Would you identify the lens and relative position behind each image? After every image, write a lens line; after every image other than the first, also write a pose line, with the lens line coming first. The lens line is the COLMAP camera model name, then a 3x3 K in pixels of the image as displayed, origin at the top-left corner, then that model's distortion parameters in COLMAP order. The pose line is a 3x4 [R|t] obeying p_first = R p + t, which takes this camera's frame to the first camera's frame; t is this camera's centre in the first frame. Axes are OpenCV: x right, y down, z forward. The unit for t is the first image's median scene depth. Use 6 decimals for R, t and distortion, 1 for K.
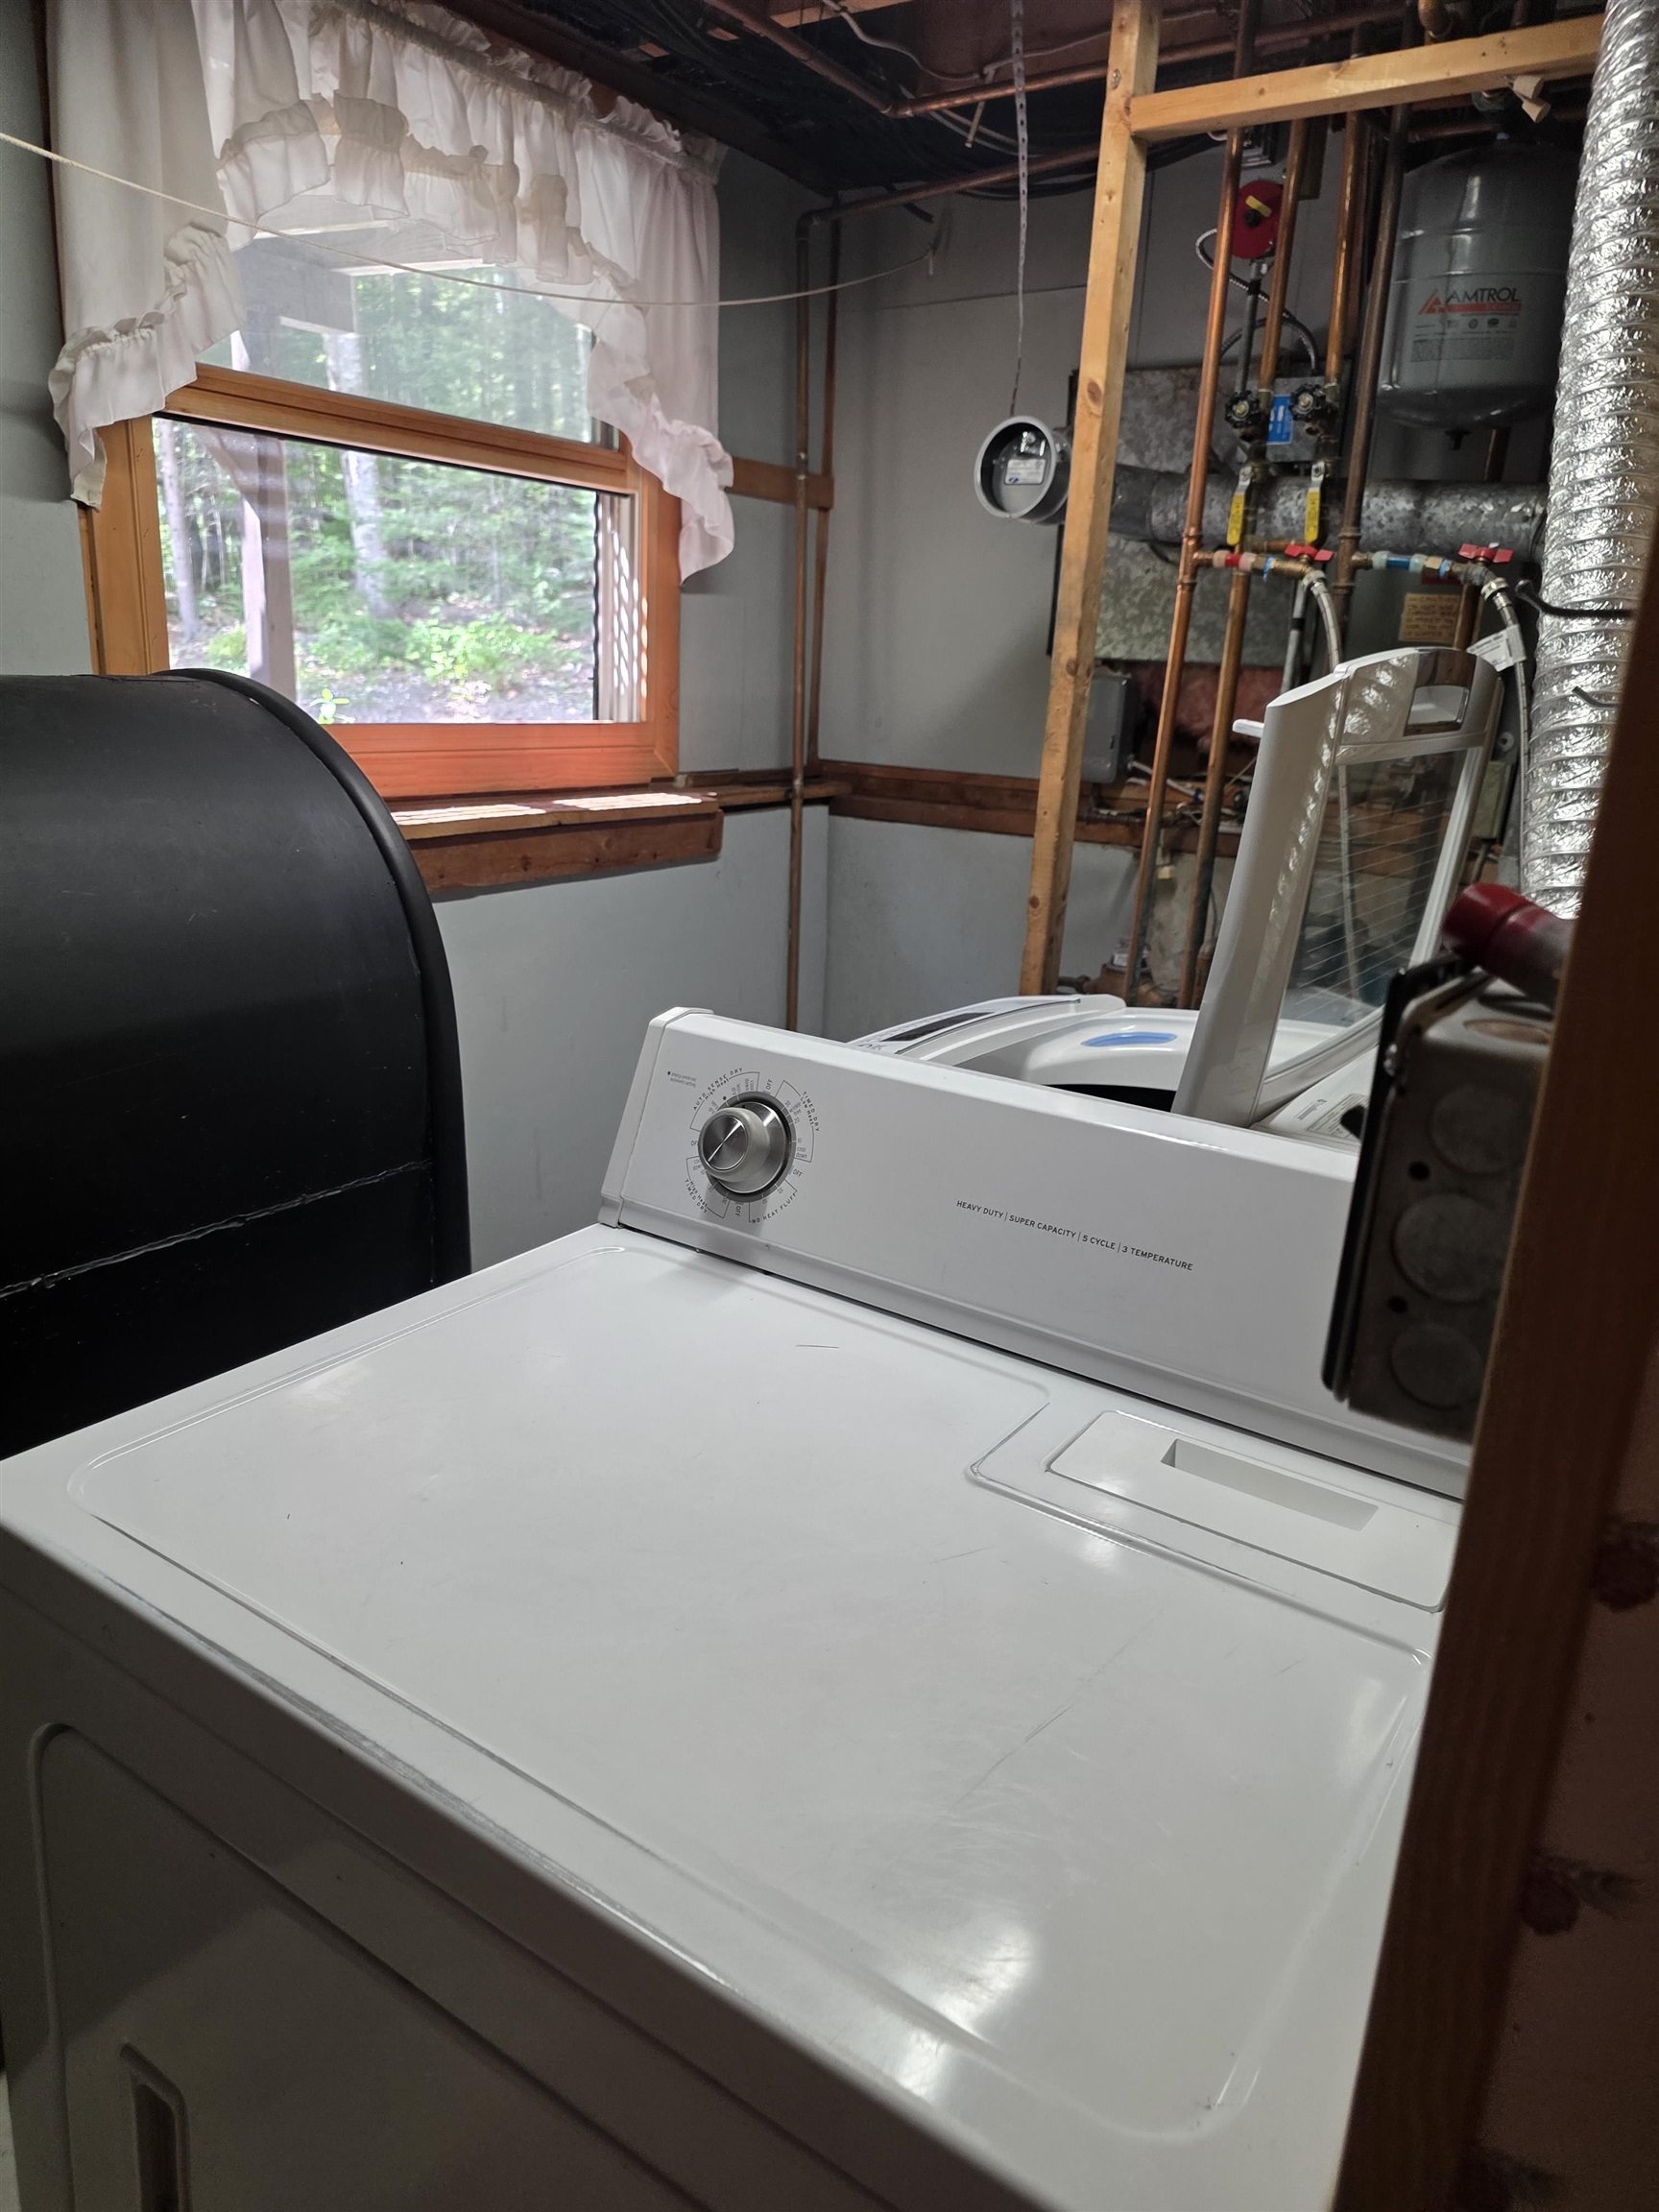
lens RADIAL K [[1520.3, 0, 786.8], [0, 1520.3, 1108.2], [0, 0, 1]] dist [-0.003323, 0.005093]
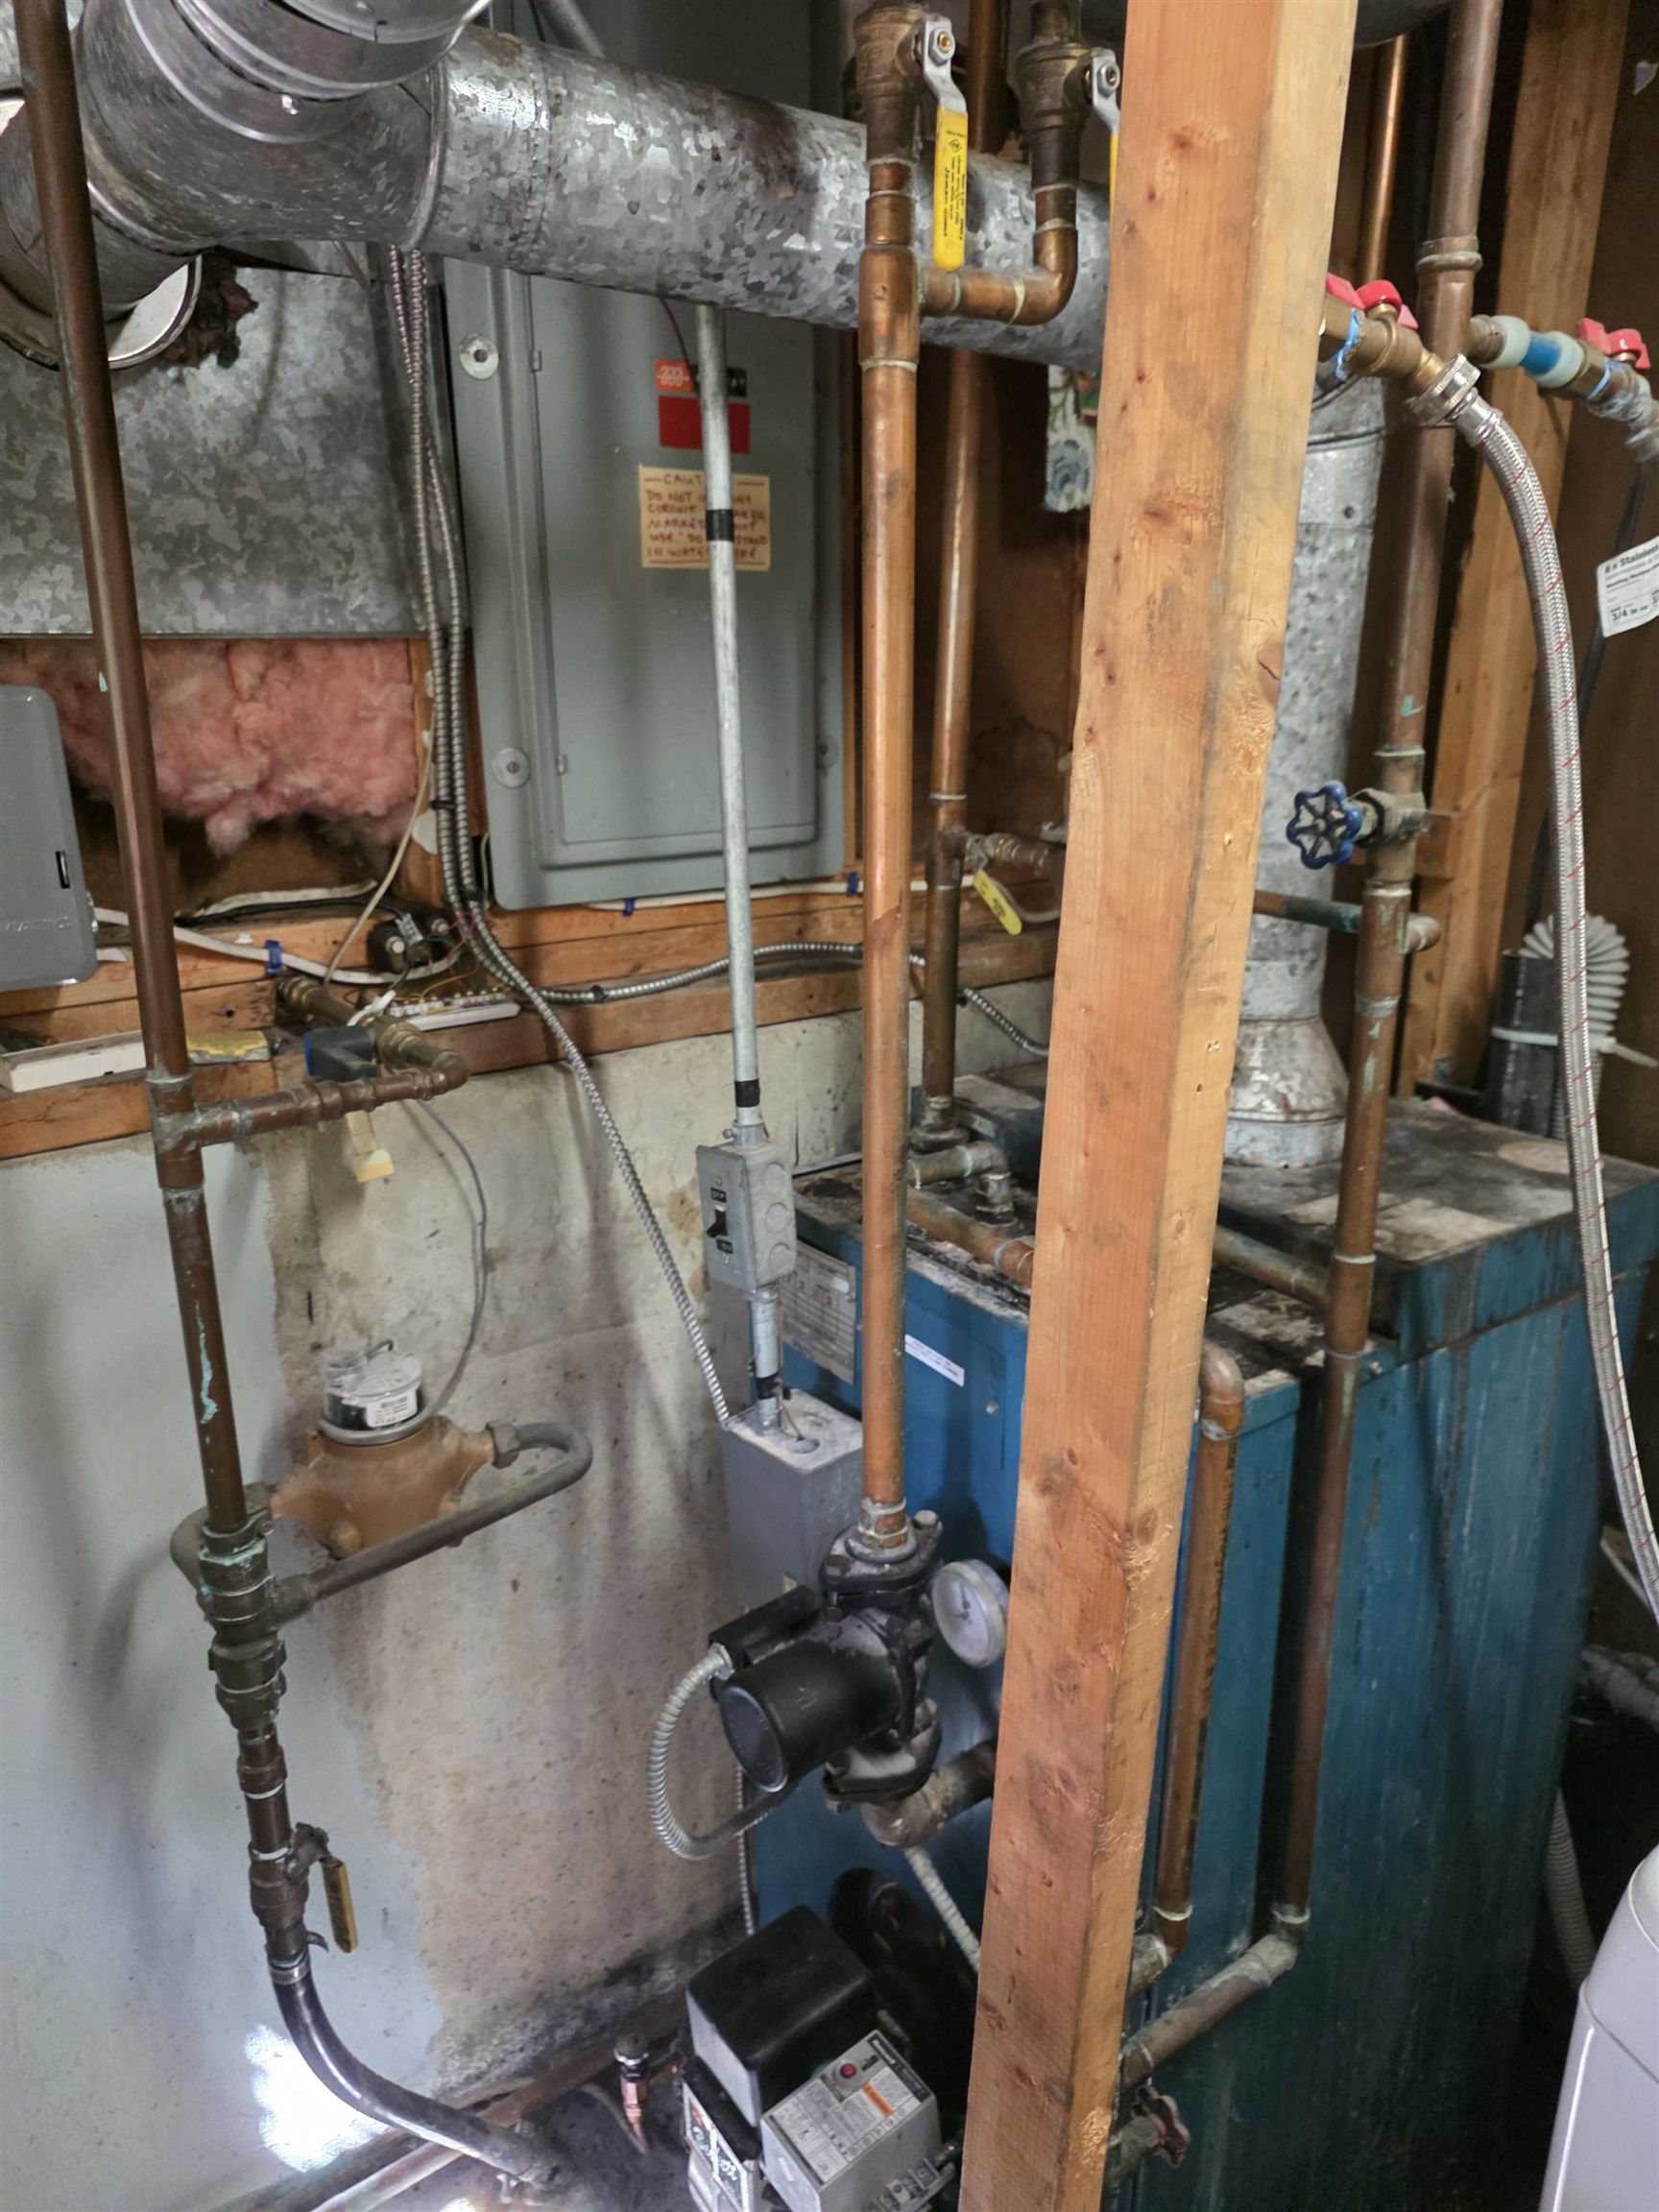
lens RADIAL K [[1461.4, 0, 829.5], [0, 1461.4, 1106.0], [0, 0, 1]] dist [0.024702, -0.041161]
pose [[0.334320, -0.325989, 0.884285, -0.052211], [0.291057, 0.928122, 0.232110, -0.255278], [-0.896390, 0.179779, 0.405172, 0.841409]]
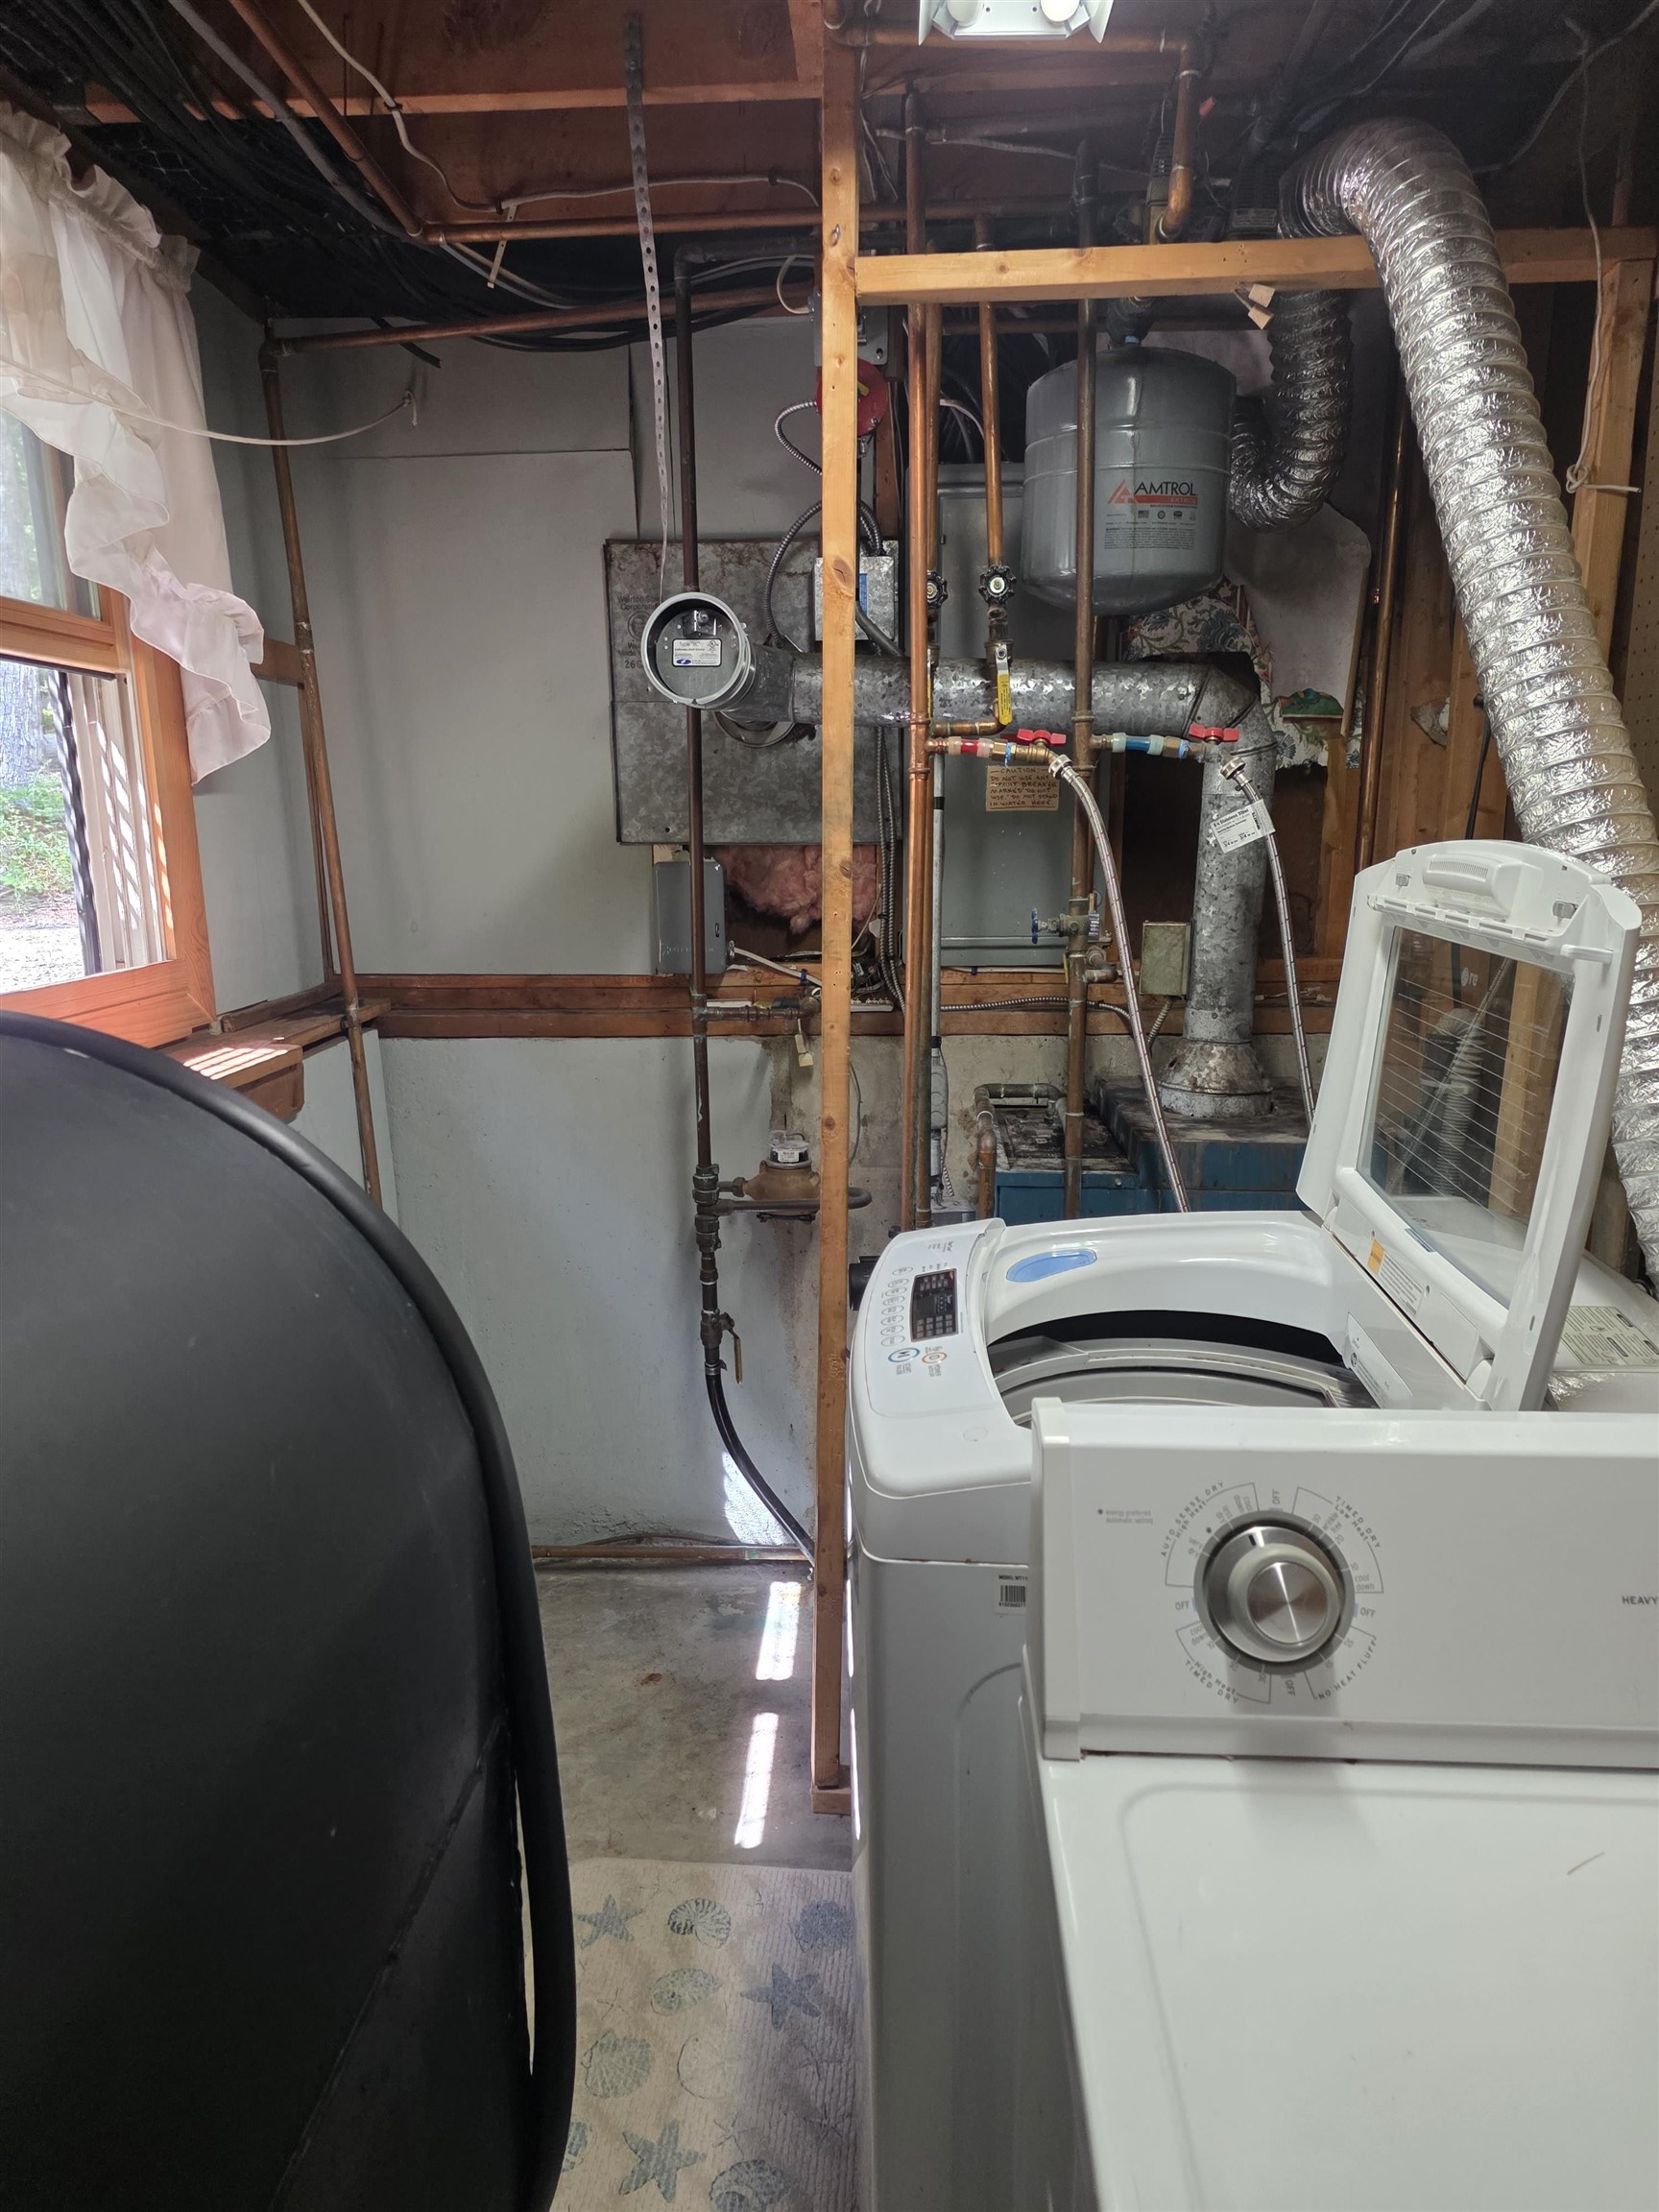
lens RADIAL K [[1487.5, 0, 820.2], [0, 1487.5, 1126.9], [0, 0, 1]] dist [0.057327, -0.044561]
pose [[0.848877, -0.162229, 0.503079, -0.254003], [0.199639, 0.979646, -0.020954, -0.105033], [-0.489440, 0.118221, 0.863986, 0.220129]]
